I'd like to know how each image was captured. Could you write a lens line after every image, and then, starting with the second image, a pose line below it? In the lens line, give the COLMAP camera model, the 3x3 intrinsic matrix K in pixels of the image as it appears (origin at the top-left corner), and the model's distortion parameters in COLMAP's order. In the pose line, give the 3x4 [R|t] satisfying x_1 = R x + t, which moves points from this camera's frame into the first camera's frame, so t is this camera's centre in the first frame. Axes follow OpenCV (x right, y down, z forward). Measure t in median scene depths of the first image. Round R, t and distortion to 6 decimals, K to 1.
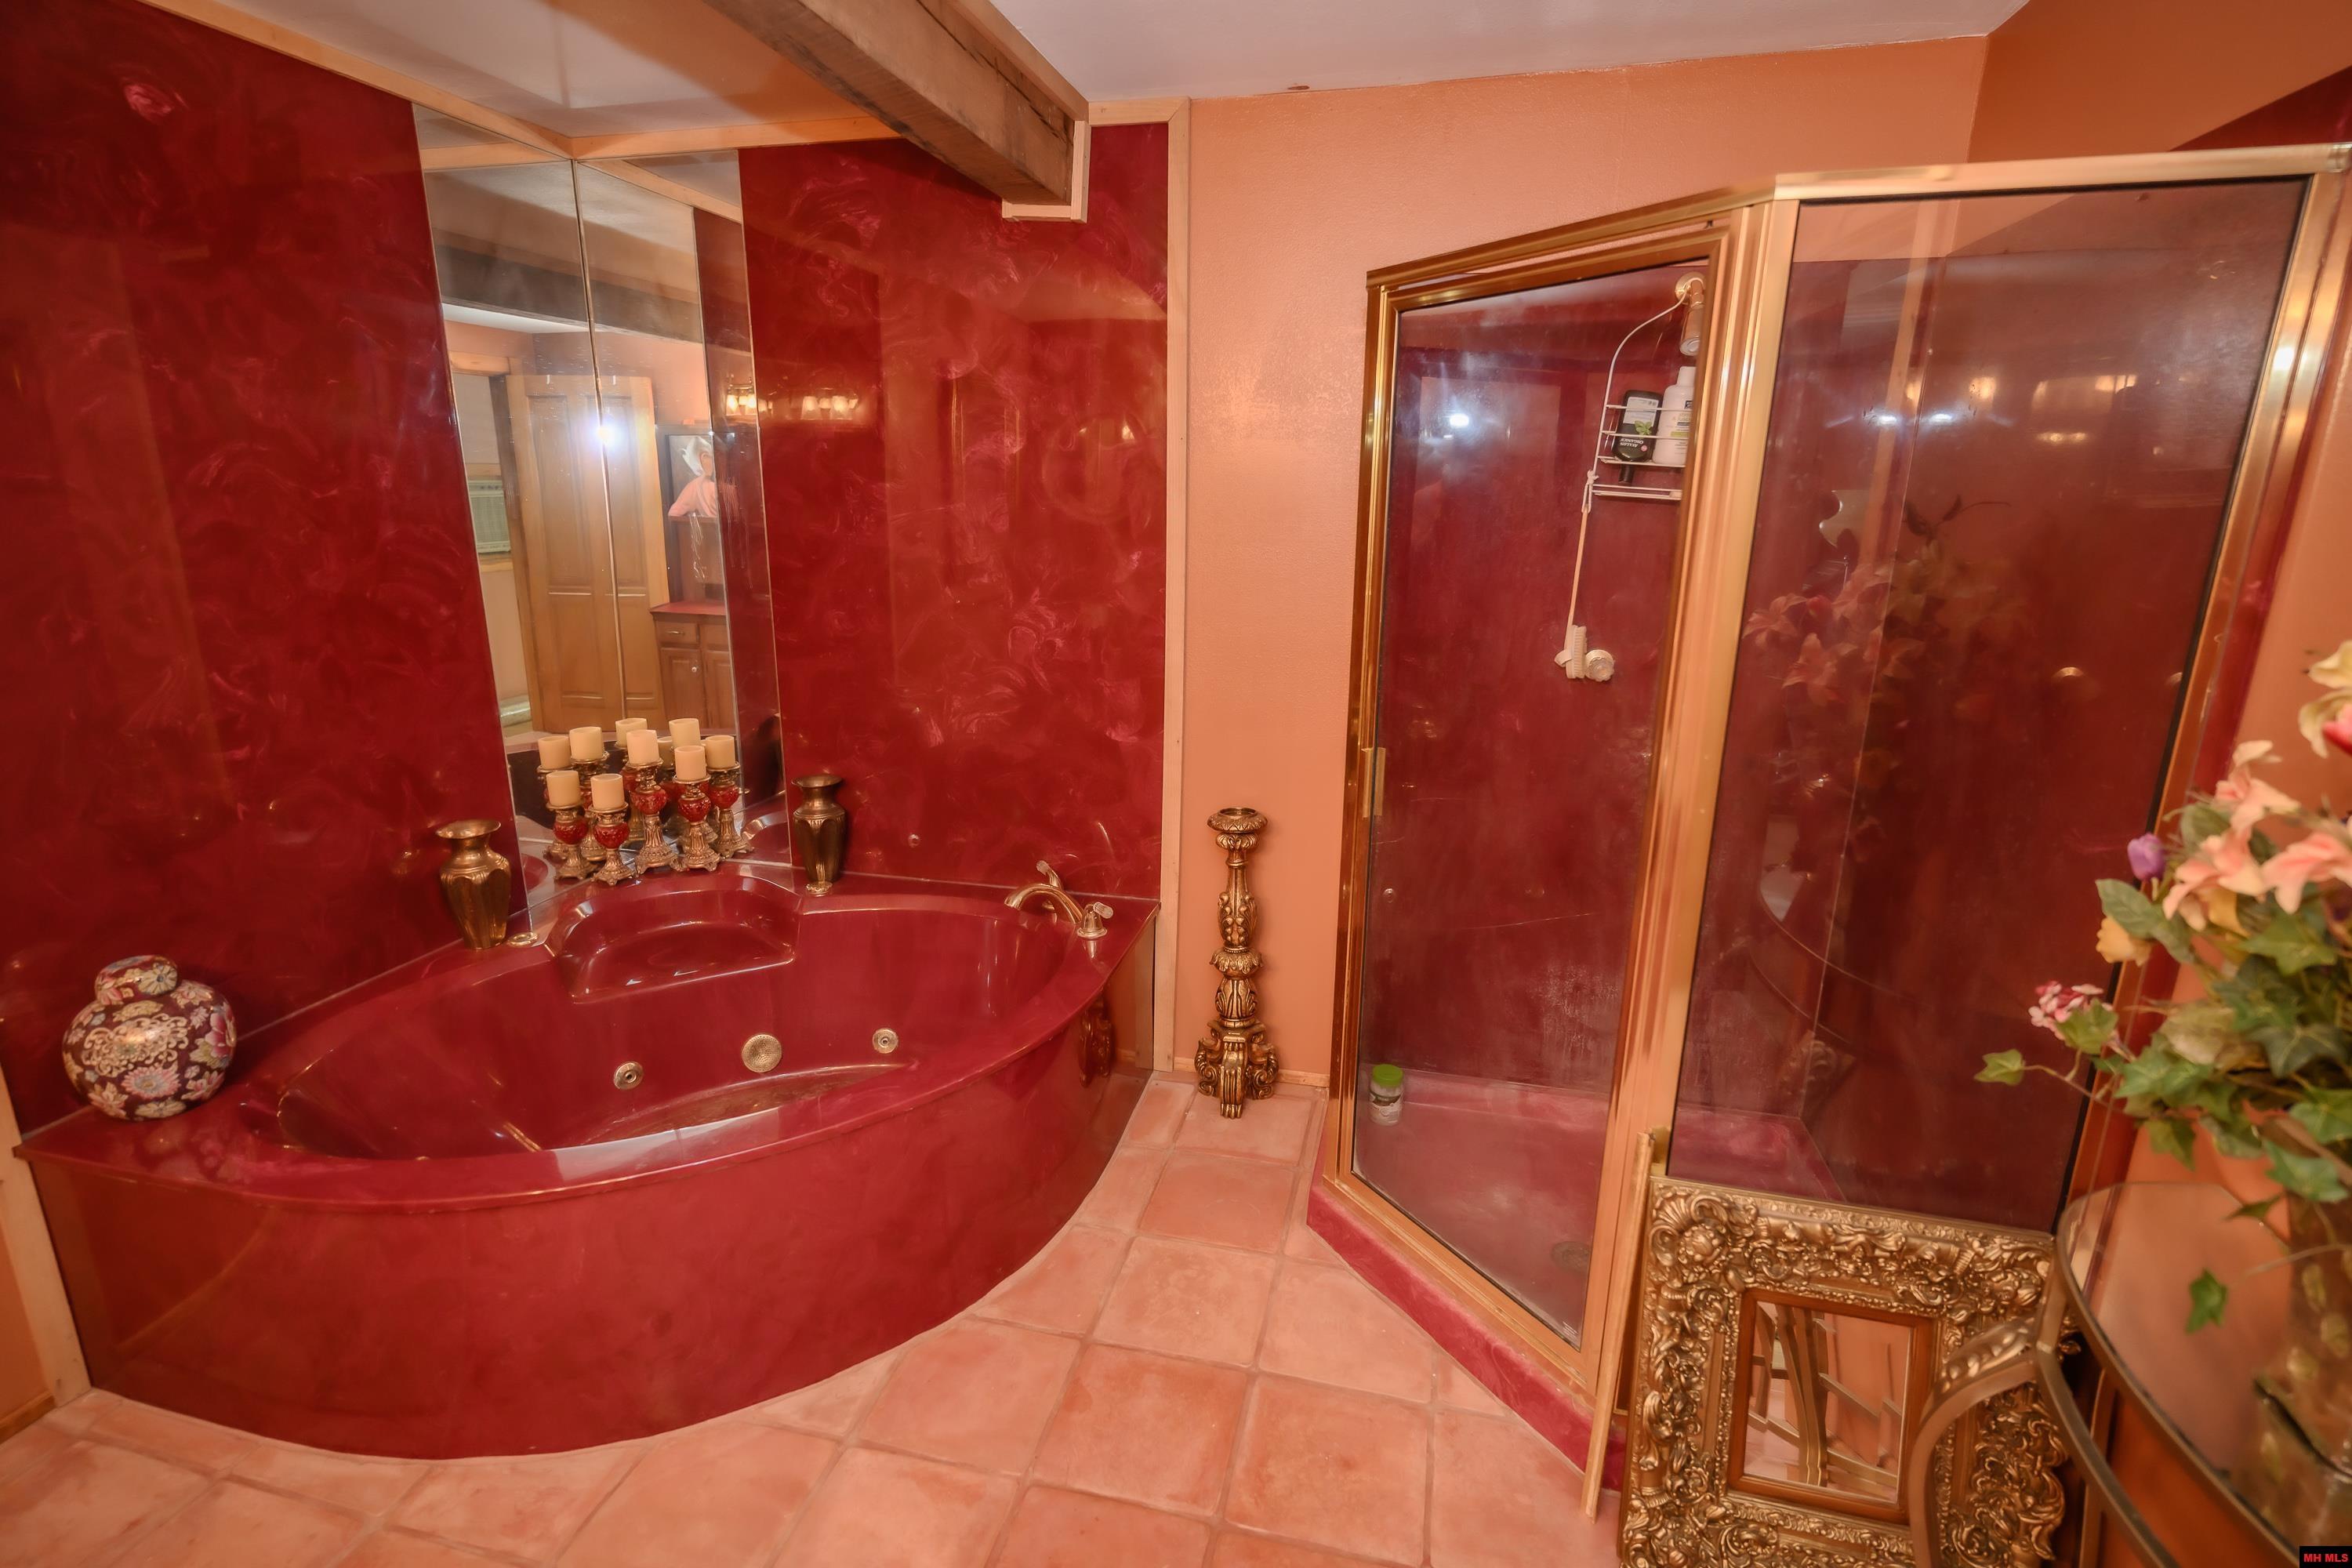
lens RADIAL K [[1116.7, 0, 1168.3], [0, 1116.7, 785.4], [0, 0, 1]] dist [0.003030, 0.001110]
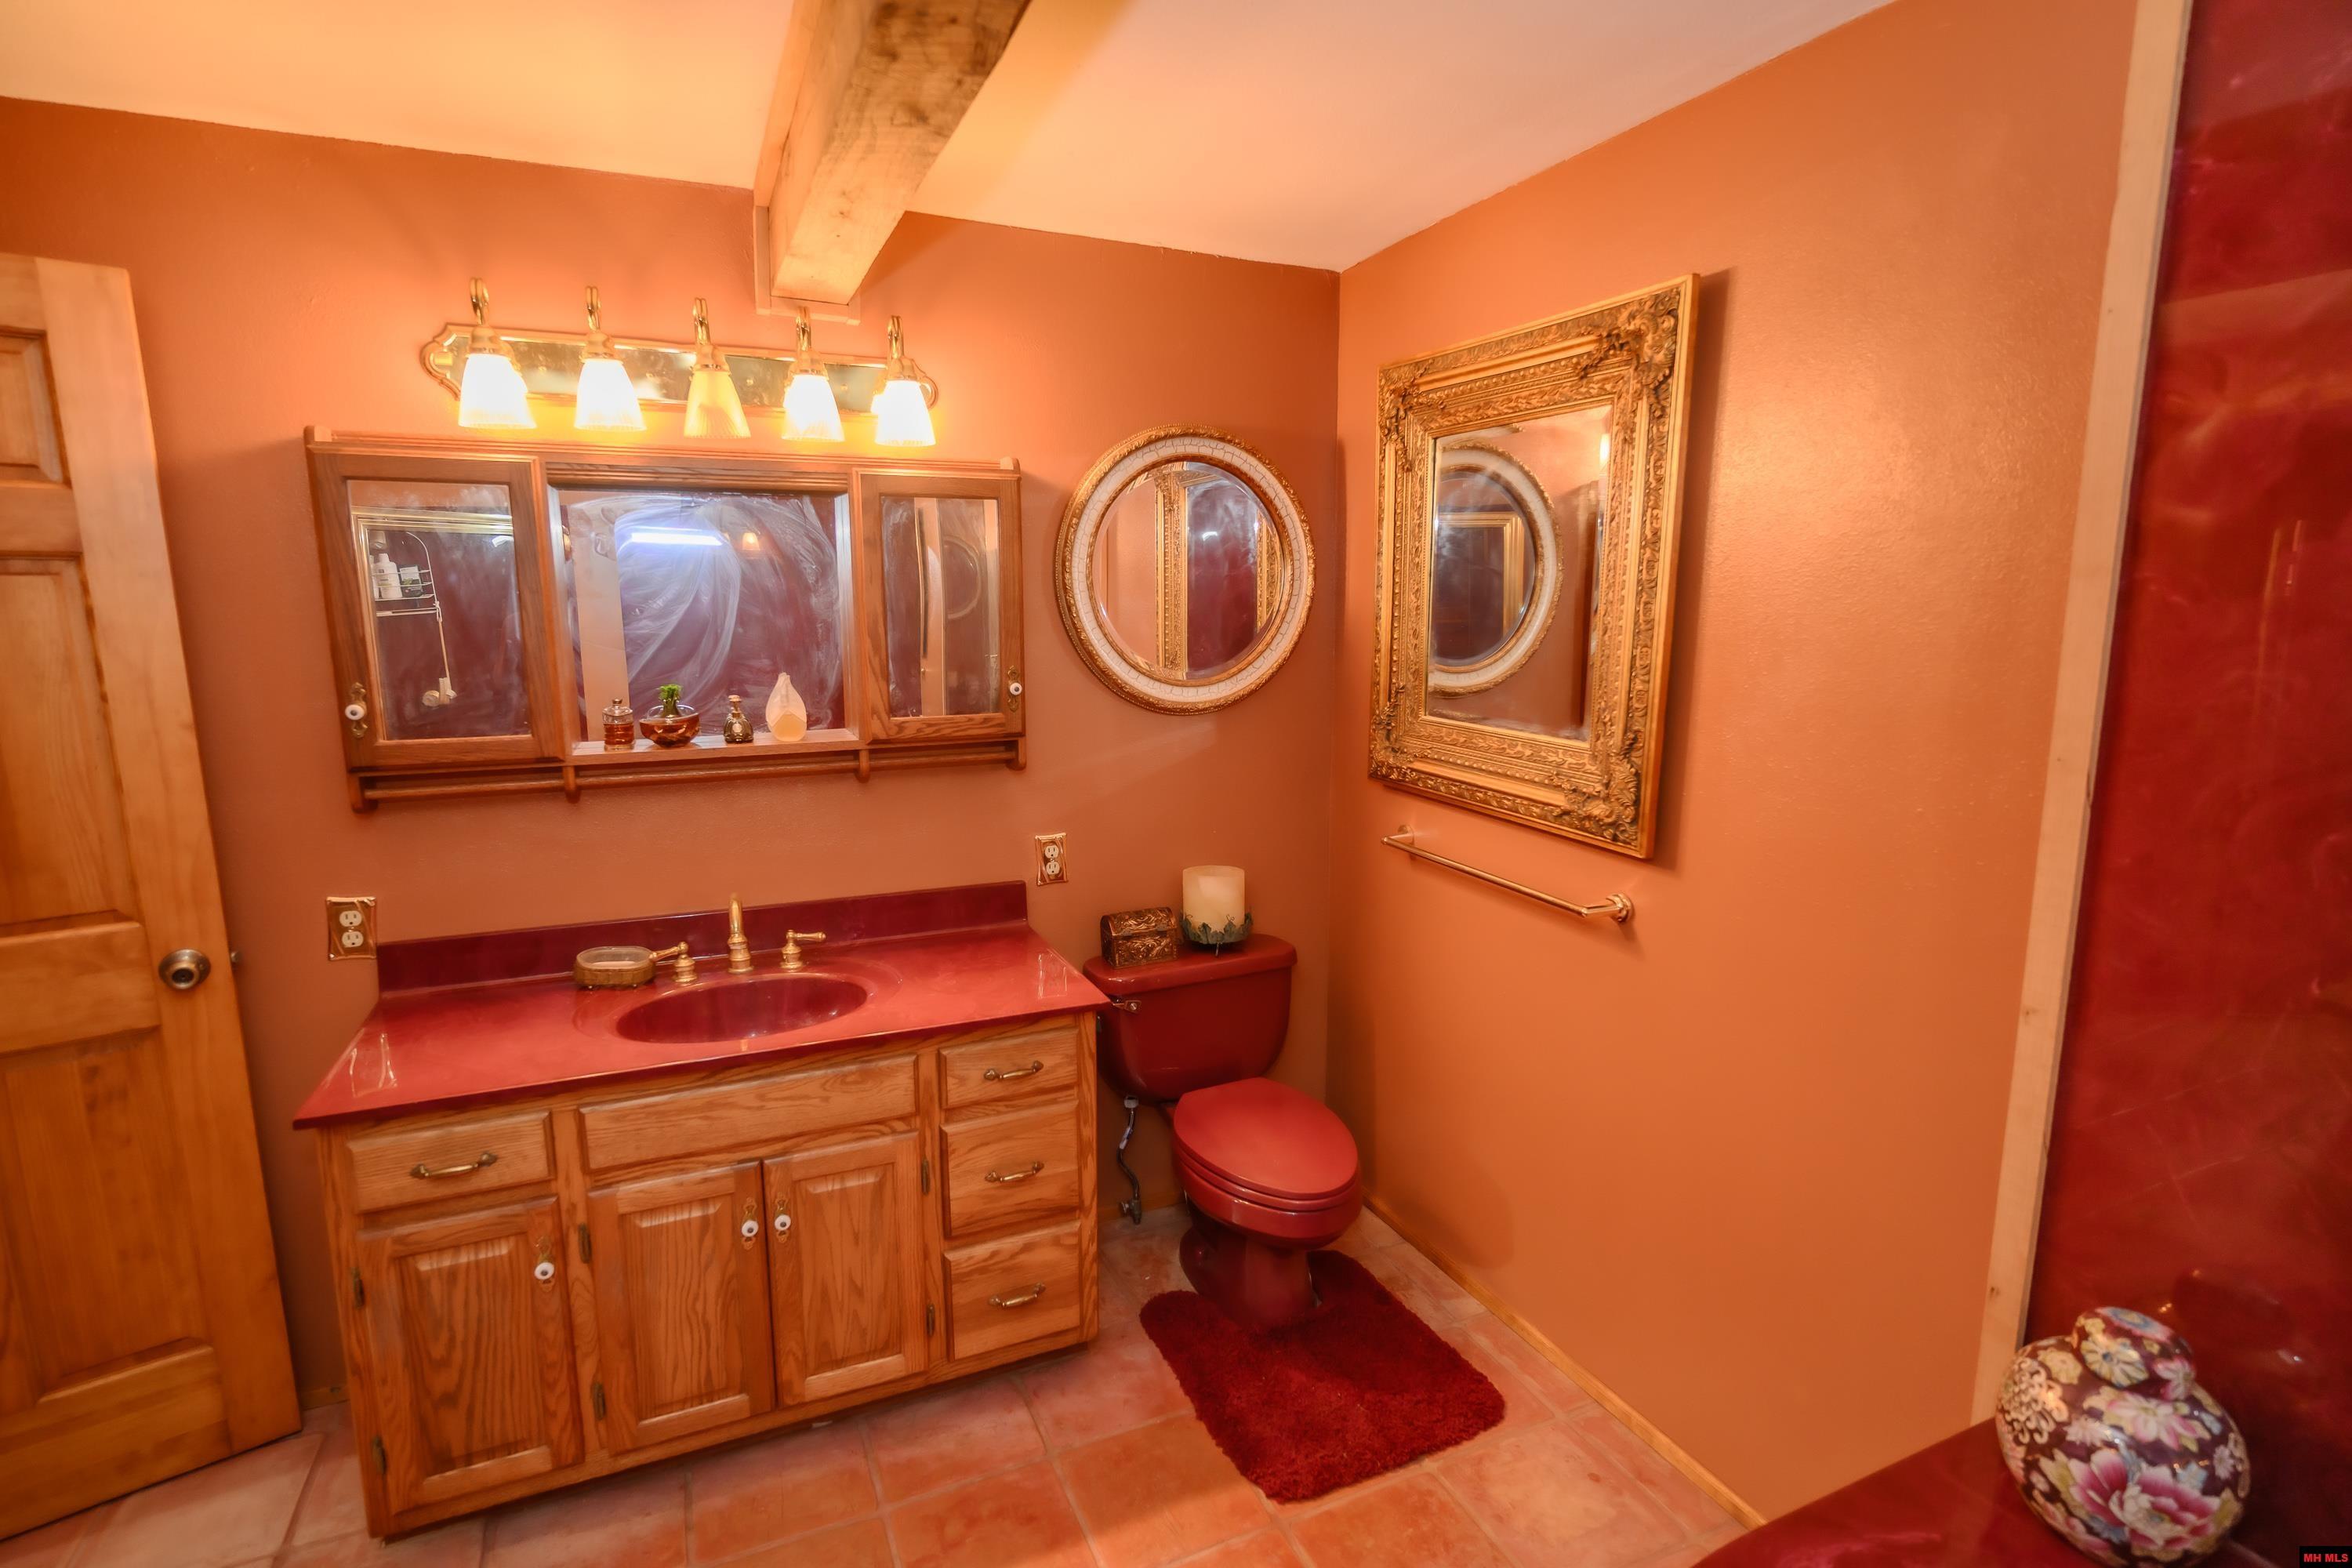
lens RADIAL K [[1116.7, 0, 1168.3], [0, 1116.7, 785.4], [0, 0, 1]] dist [0.003030, 0.001110]
pose [[-0.785376, 0.097864, -0.611234, -0.091284], [-0.167572, 0.916944, 0.362124, -0.283434], [0.595906, 0.386829, -0.703746, 1.002203]]
